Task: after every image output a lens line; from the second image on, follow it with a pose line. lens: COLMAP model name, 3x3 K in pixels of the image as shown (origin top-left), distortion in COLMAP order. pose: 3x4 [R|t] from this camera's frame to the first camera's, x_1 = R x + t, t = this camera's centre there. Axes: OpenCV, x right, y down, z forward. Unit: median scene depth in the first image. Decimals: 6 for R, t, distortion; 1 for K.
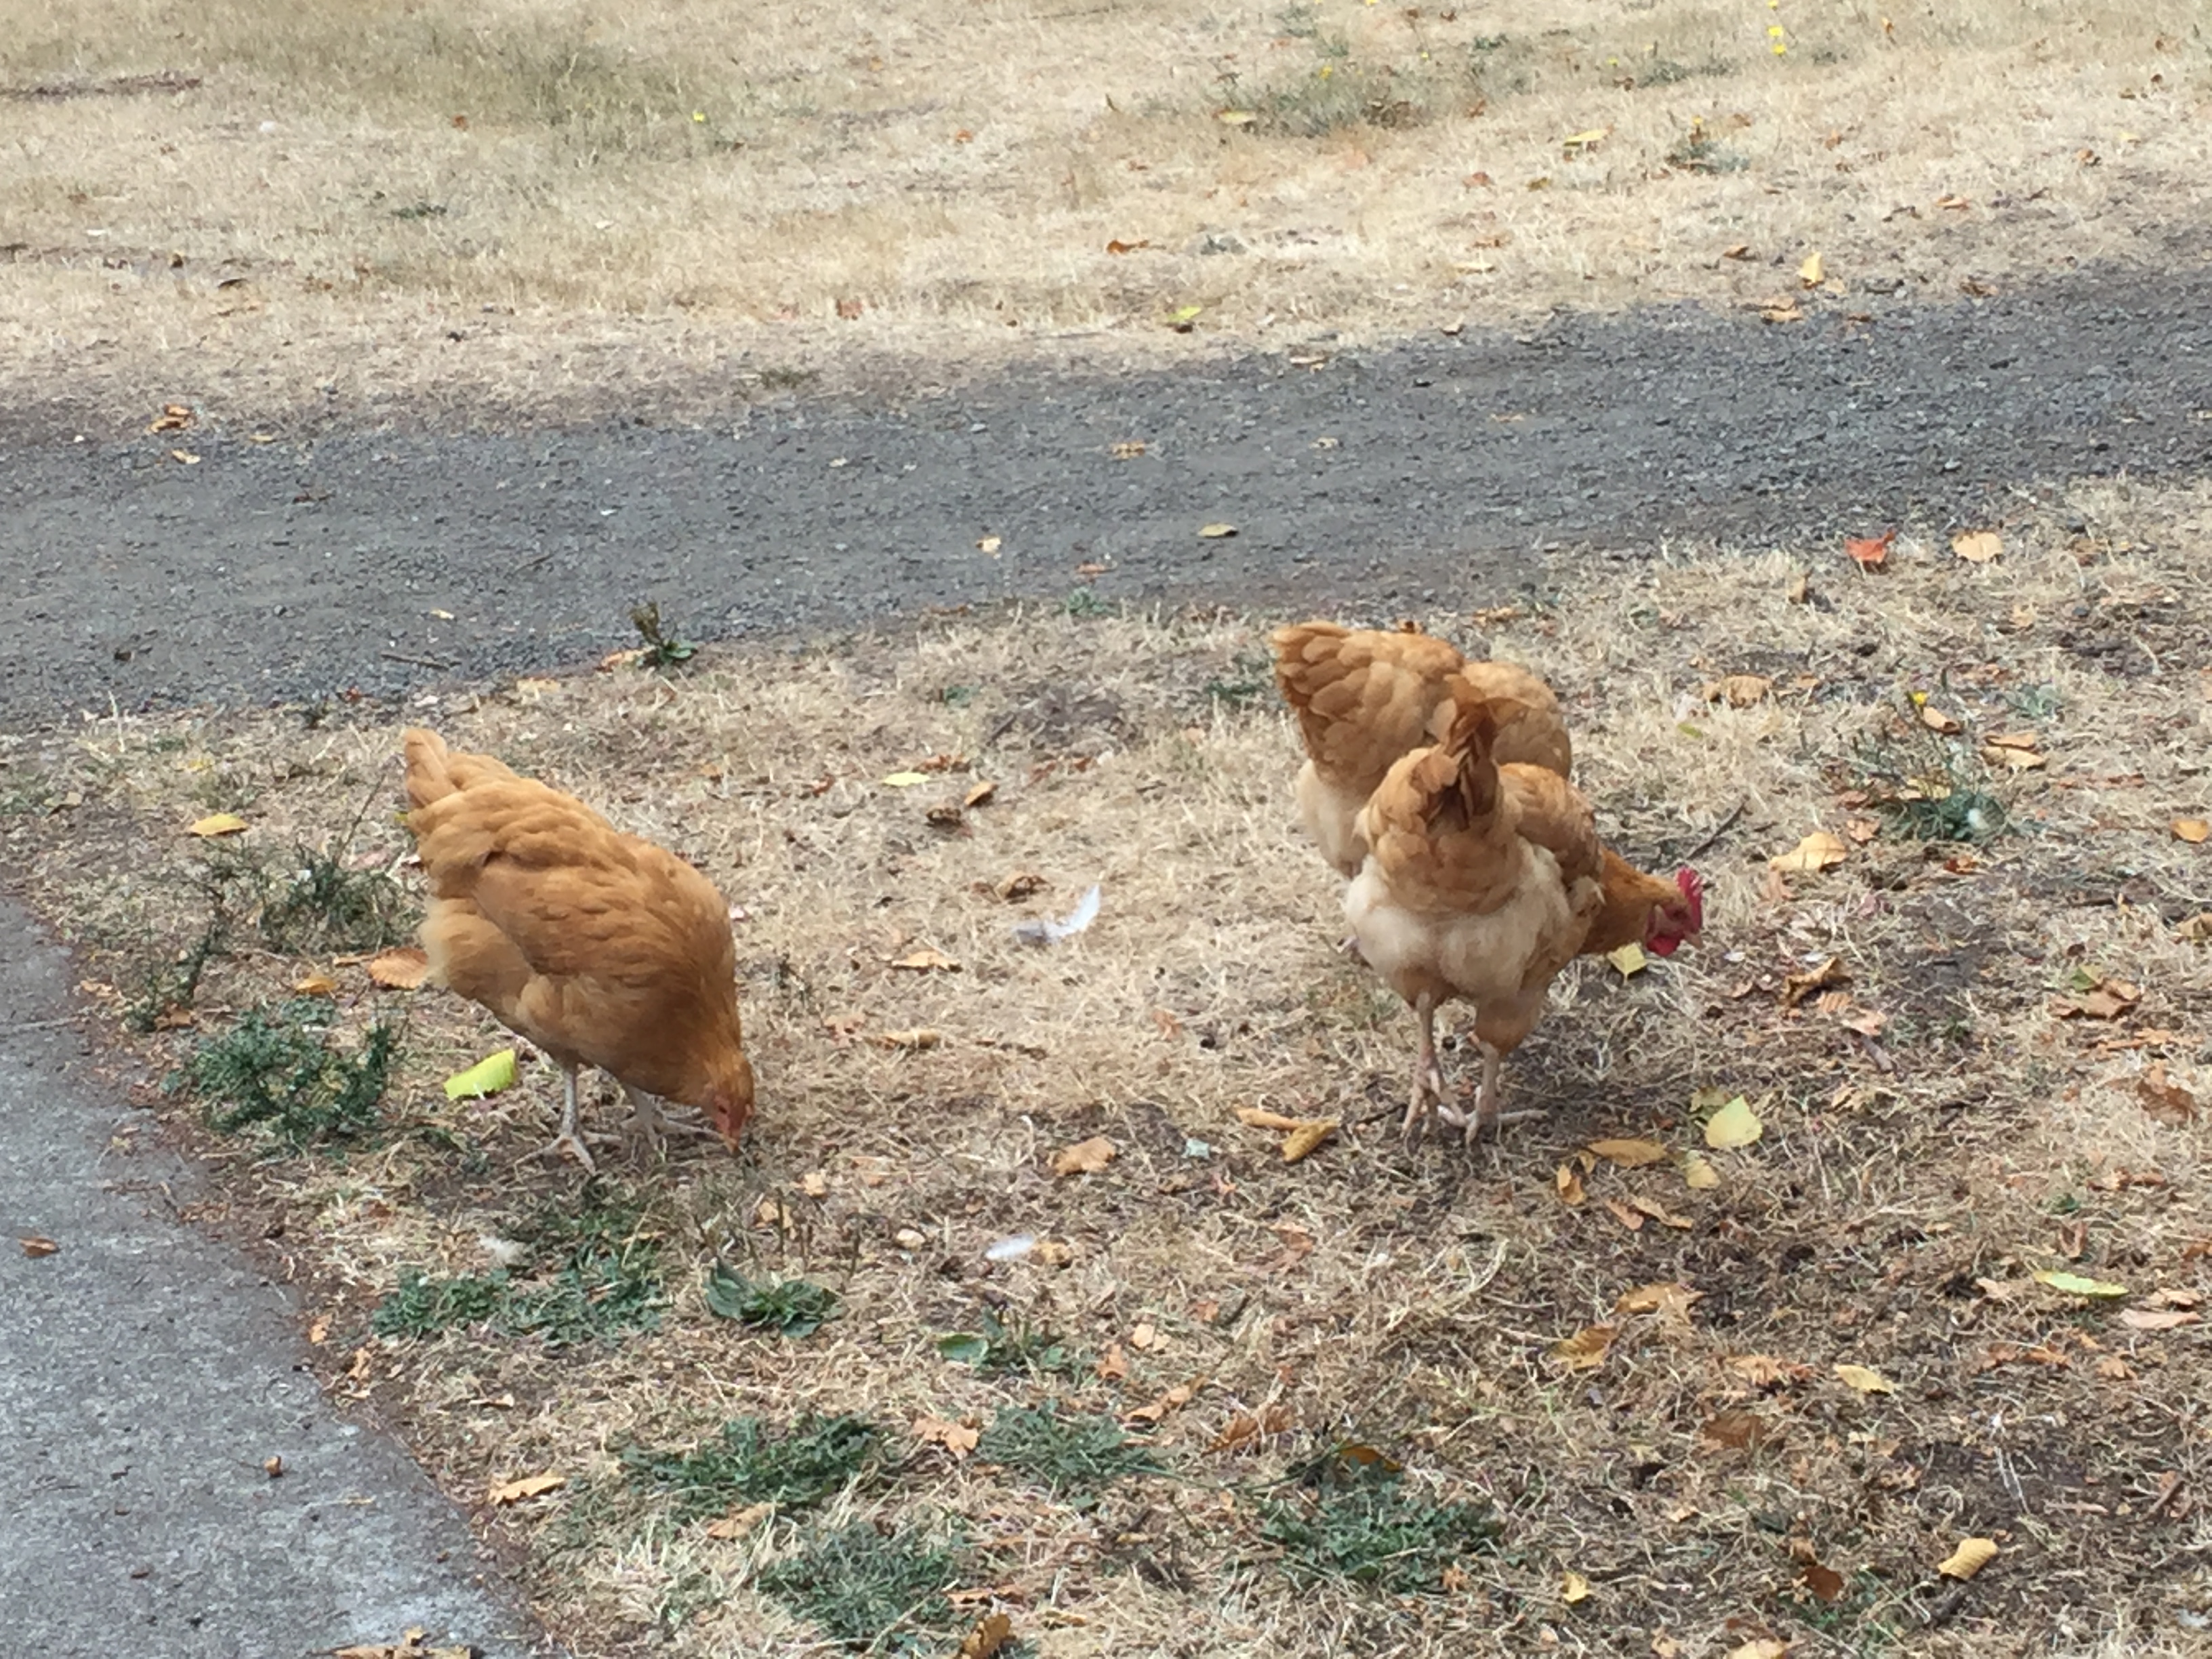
lens RADIAL K [[4482.7, 0, 1106.0], [0, 4482.7, 829.5], [0, 0, 1]] dist [0.022089, 0.337998]
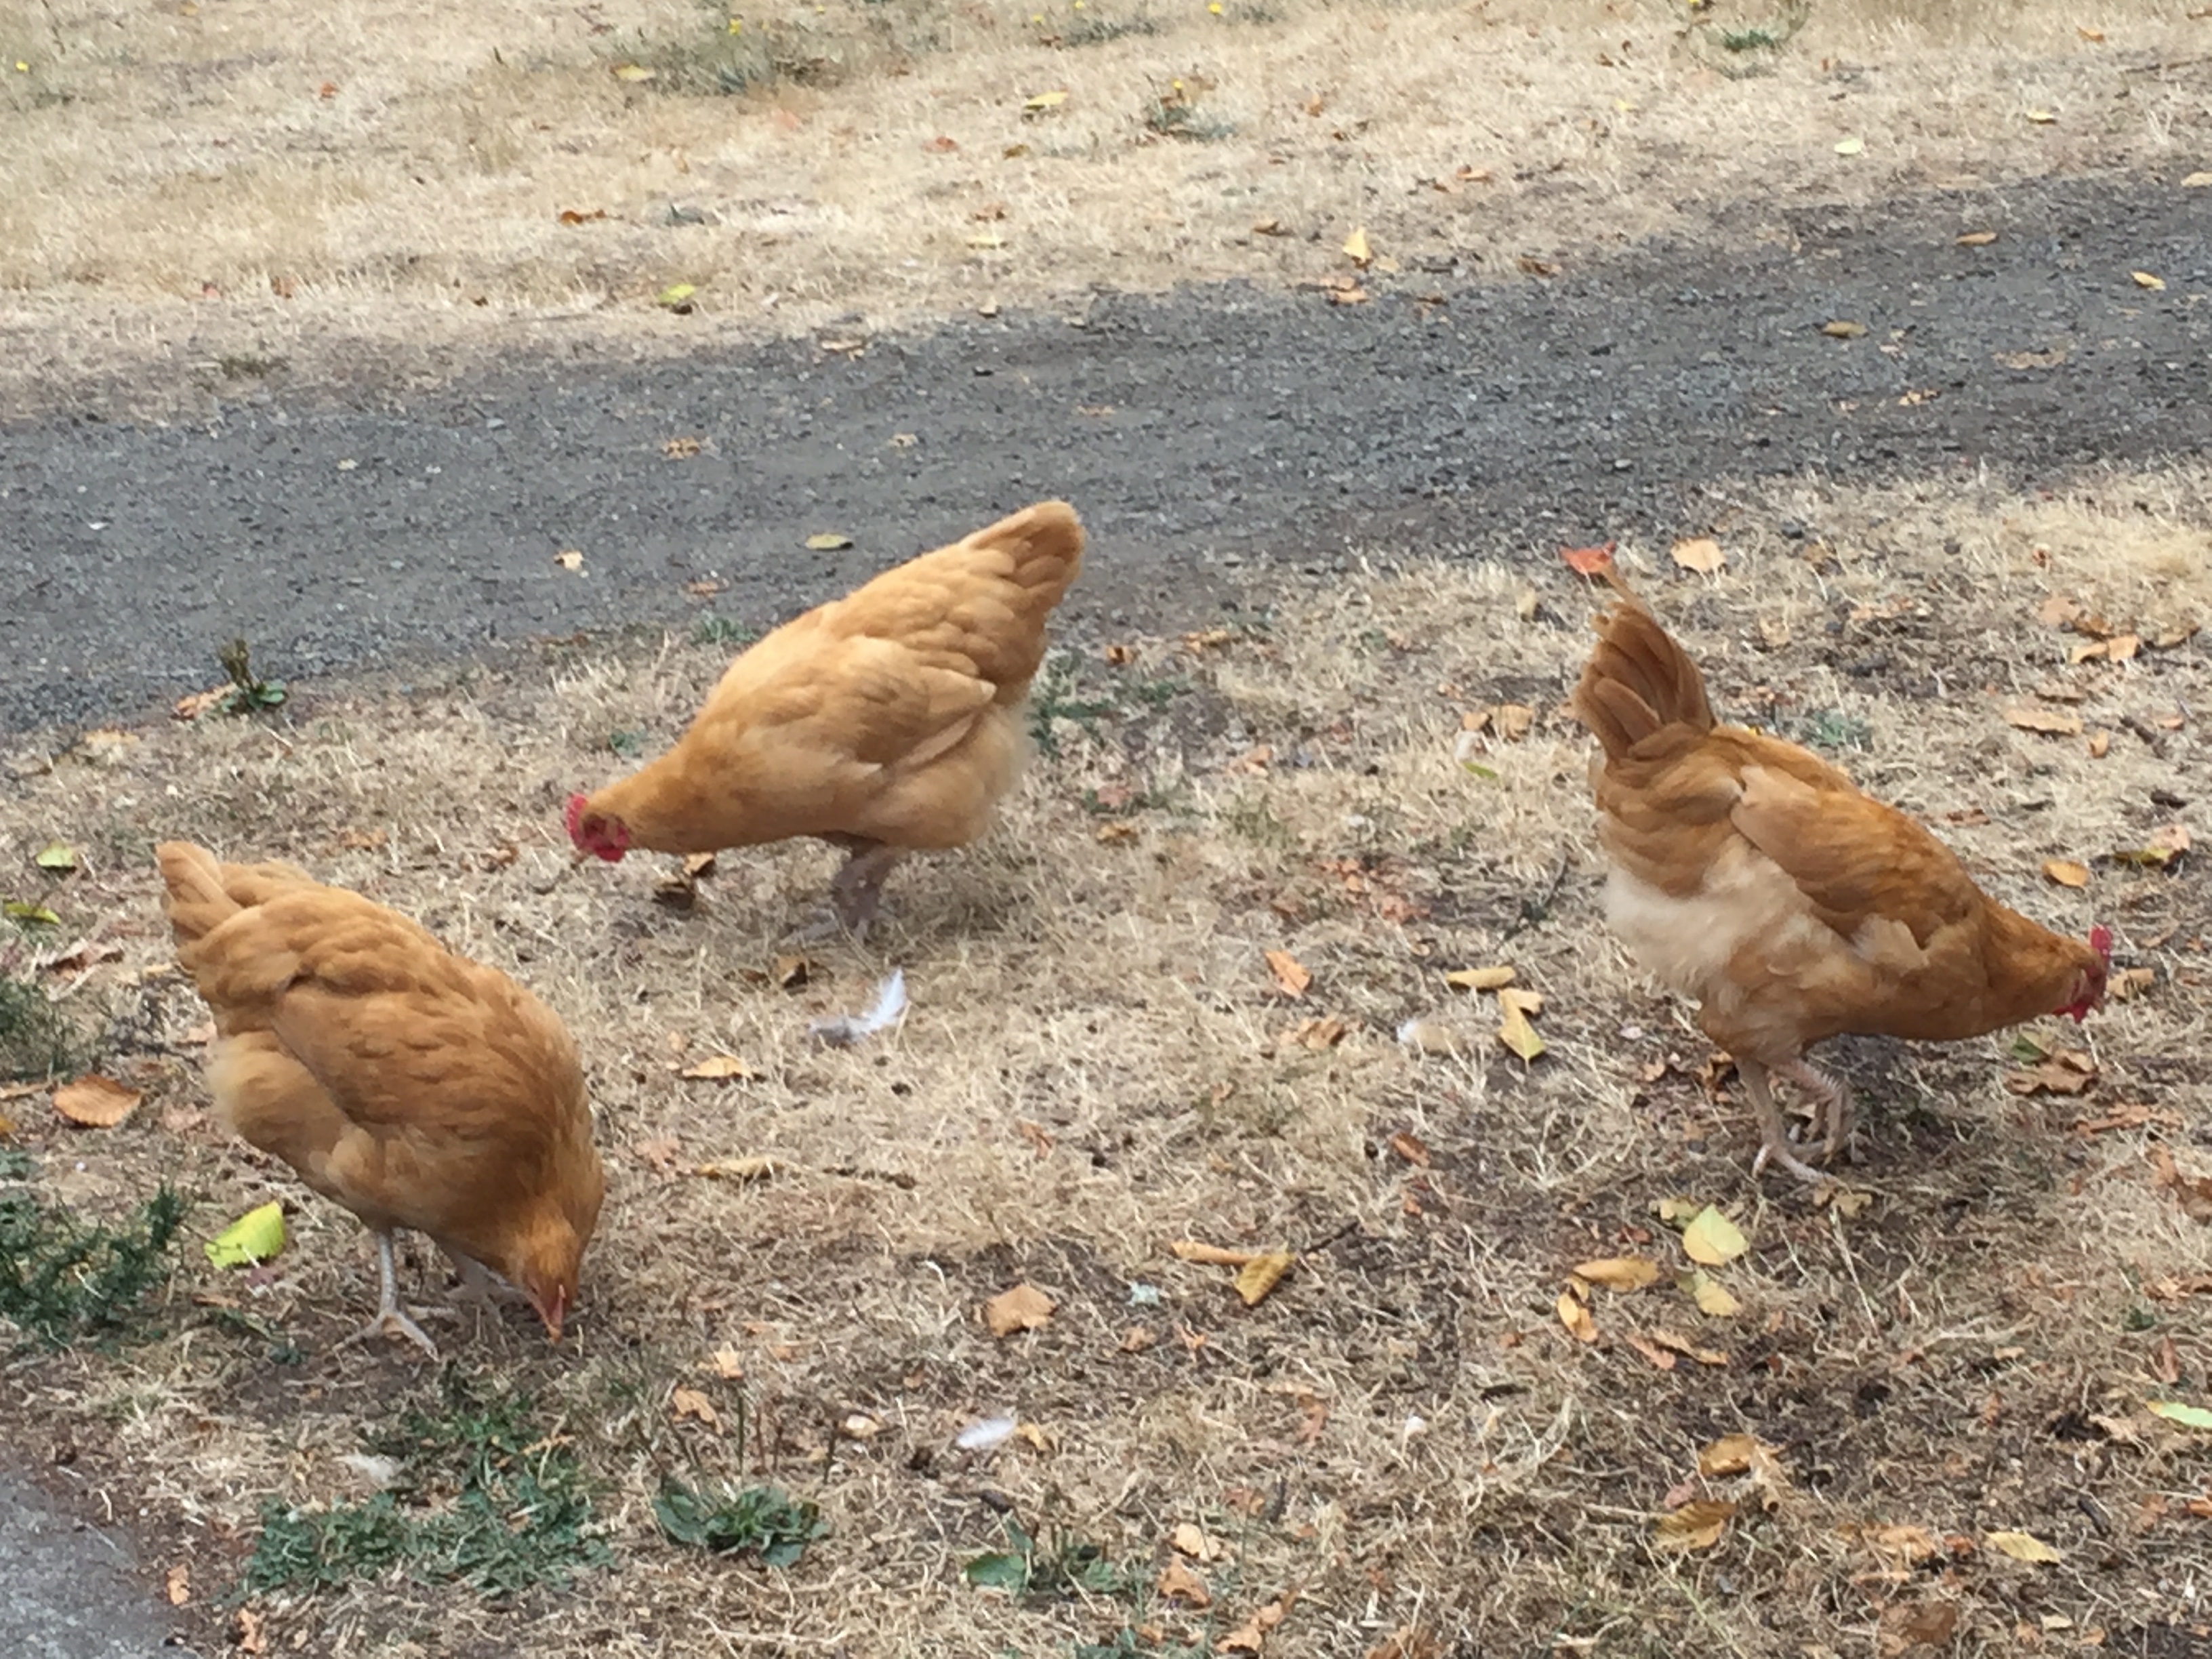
lens RADIAL K [[4482.7, 0, 1106.0], [0, 4482.7, 829.5], [0, 0, 1]] dist [0.022089, 0.337998]
pose [[0.977494, -0.027012, 0.209225, -0.131554], [0.024406, 0.999589, 0.015025, -0.025033], [-0.209545, -0.009580, 0.977752, 0.126047]]
